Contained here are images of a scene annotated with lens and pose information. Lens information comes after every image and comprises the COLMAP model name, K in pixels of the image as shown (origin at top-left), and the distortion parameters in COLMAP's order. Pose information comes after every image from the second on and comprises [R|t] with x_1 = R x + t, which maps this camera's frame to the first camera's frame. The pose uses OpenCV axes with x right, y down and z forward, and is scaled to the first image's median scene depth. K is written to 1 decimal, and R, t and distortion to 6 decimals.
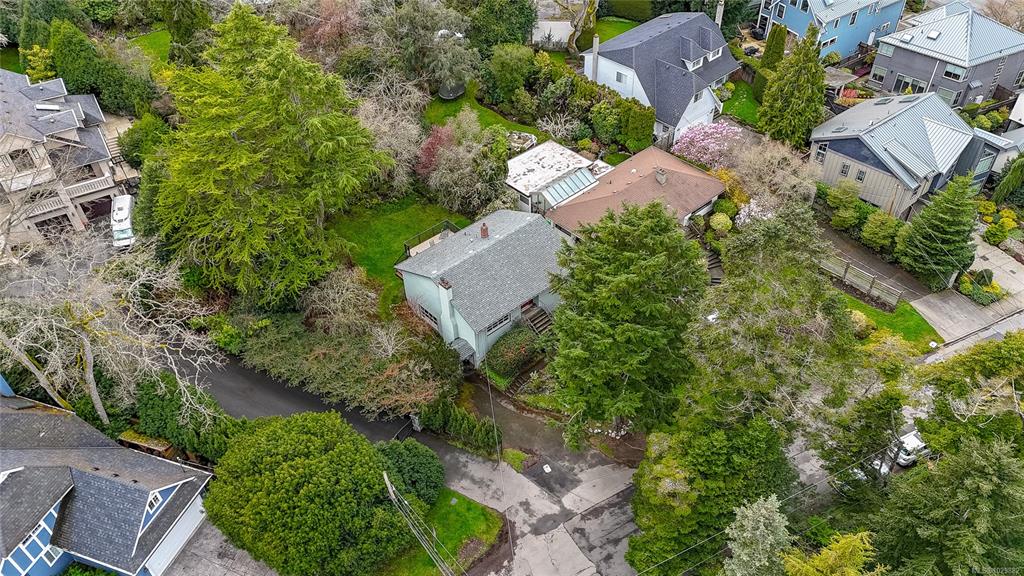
lens RADIAL K [[745.0, 0, 516.0], [0, 745.0, 274.5], [0, 0, 1]] dist [0.030002, -0.008274]
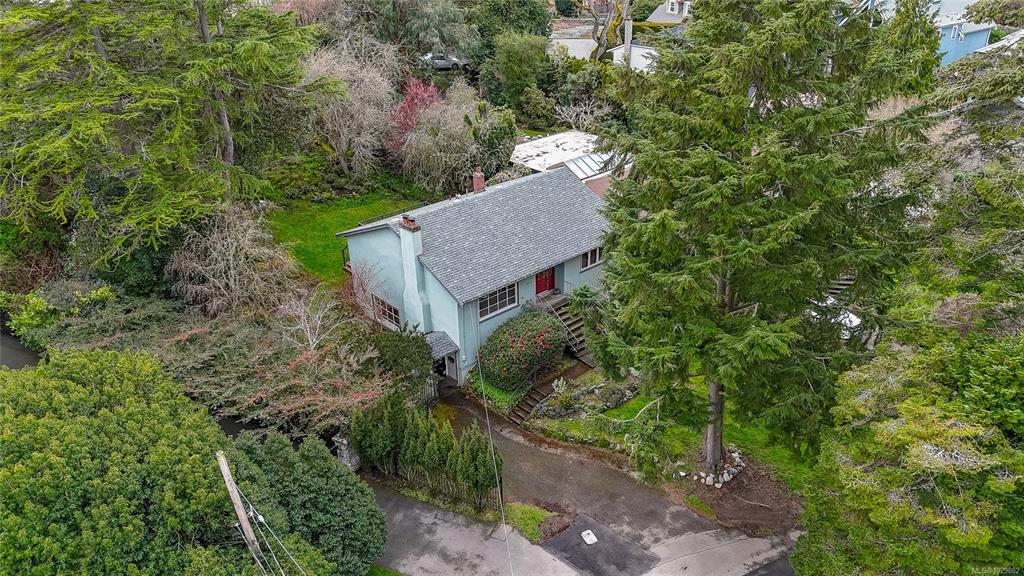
lens RADIAL K [[745.0, 0, 520.8], [0, 745.0, 294.4], [0, 0, 1]] dist [0.030002, -0.008274]
pose [[0.999989, 0.004632, 0.000165, -0.006095], [-0.004446, 0.968622, -0.248497, 0.209104], [-0.001311, 0.248494, 0.968633, 0.422616]]
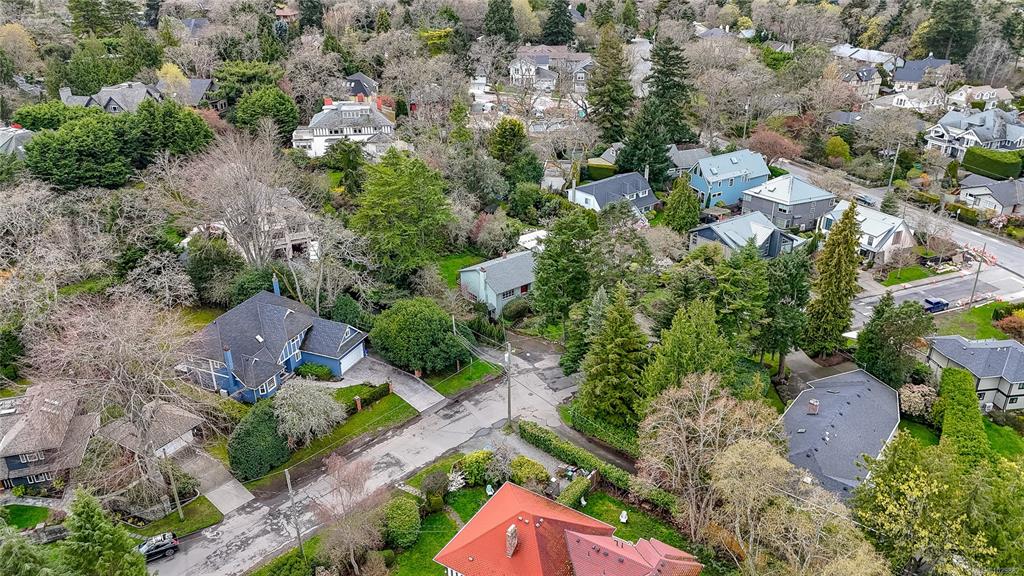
lens RADIAL K [[745.0, 0, 506.0], [0, 745.0, 288.3], [0, 0, 1]] dist [0.030002, -0.008274]
pose [[0.997014, 0.043632, -0.063705, 0.093785], [-0.059793, 0.958299, -0.279443, 0.599372], [0.048856, 0.282418, 0.958047, -0.880051]]
